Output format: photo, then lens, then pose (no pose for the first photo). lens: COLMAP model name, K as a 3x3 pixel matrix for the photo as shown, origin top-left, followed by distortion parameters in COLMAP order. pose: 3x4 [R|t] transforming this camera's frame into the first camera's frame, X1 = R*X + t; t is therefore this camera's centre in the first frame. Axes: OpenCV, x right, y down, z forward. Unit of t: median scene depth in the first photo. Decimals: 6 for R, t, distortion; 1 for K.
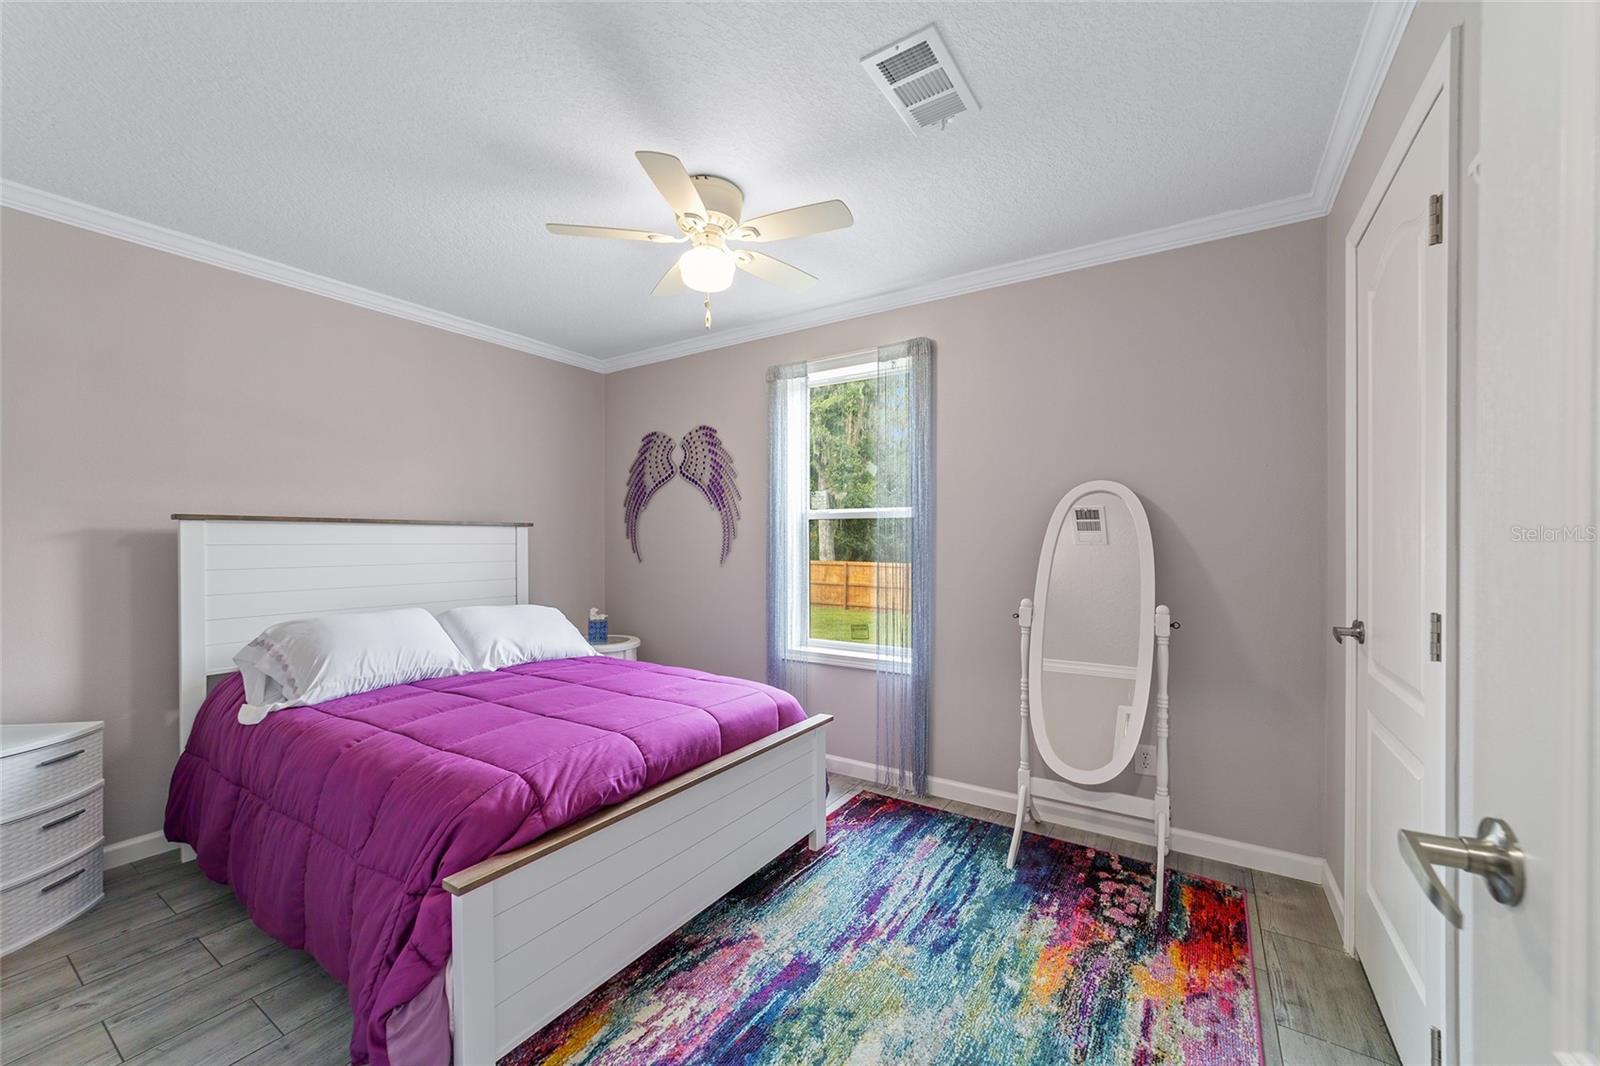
lens RADIAL K [[610.4, 0, 796.9], [0, 610.4, 530.6], [0, 0, 1]] dist [-0.017006, 0.008135]
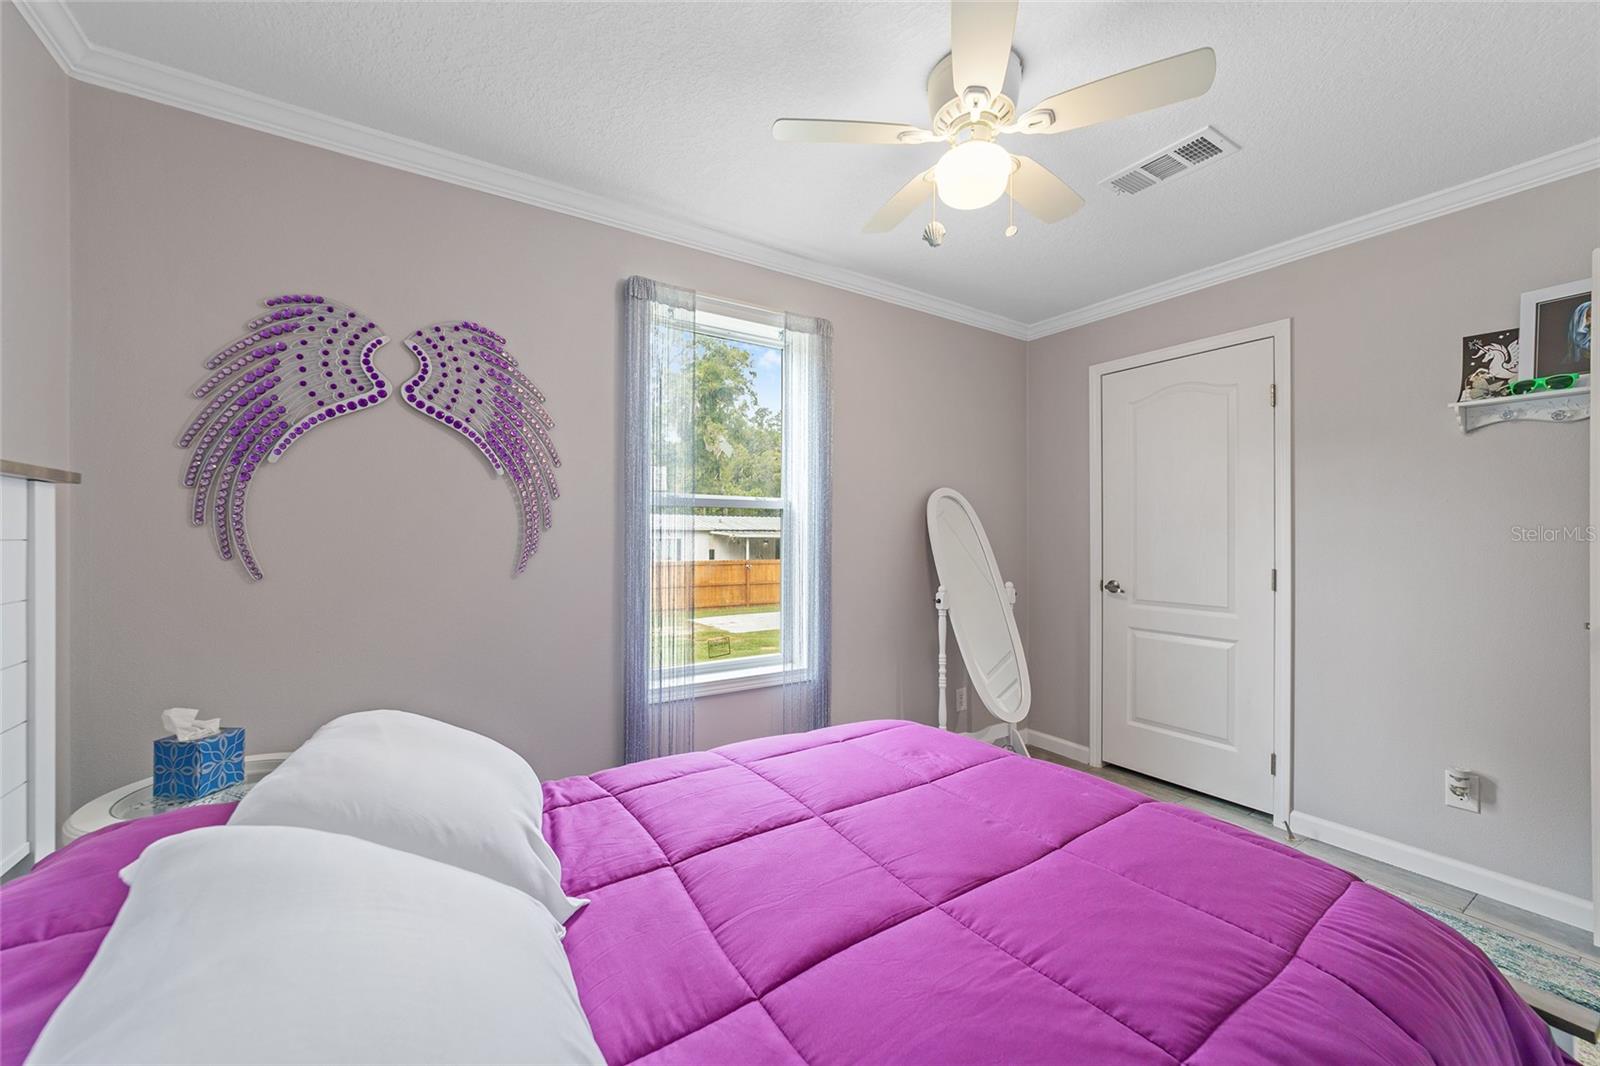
lens RADIAL K [[610.4, 0, 796.9], [0, 610.4, 530.6], [0, 0, 1]] dist [-0.017006, 0.008135]
pose [[0.421005, 0.010427, 0.906999, -0.525153], [-0.020097, 0.999796, -0.002165, 0.009884], [-0.906836, -0.017316, 0.421128, 0.502651]]
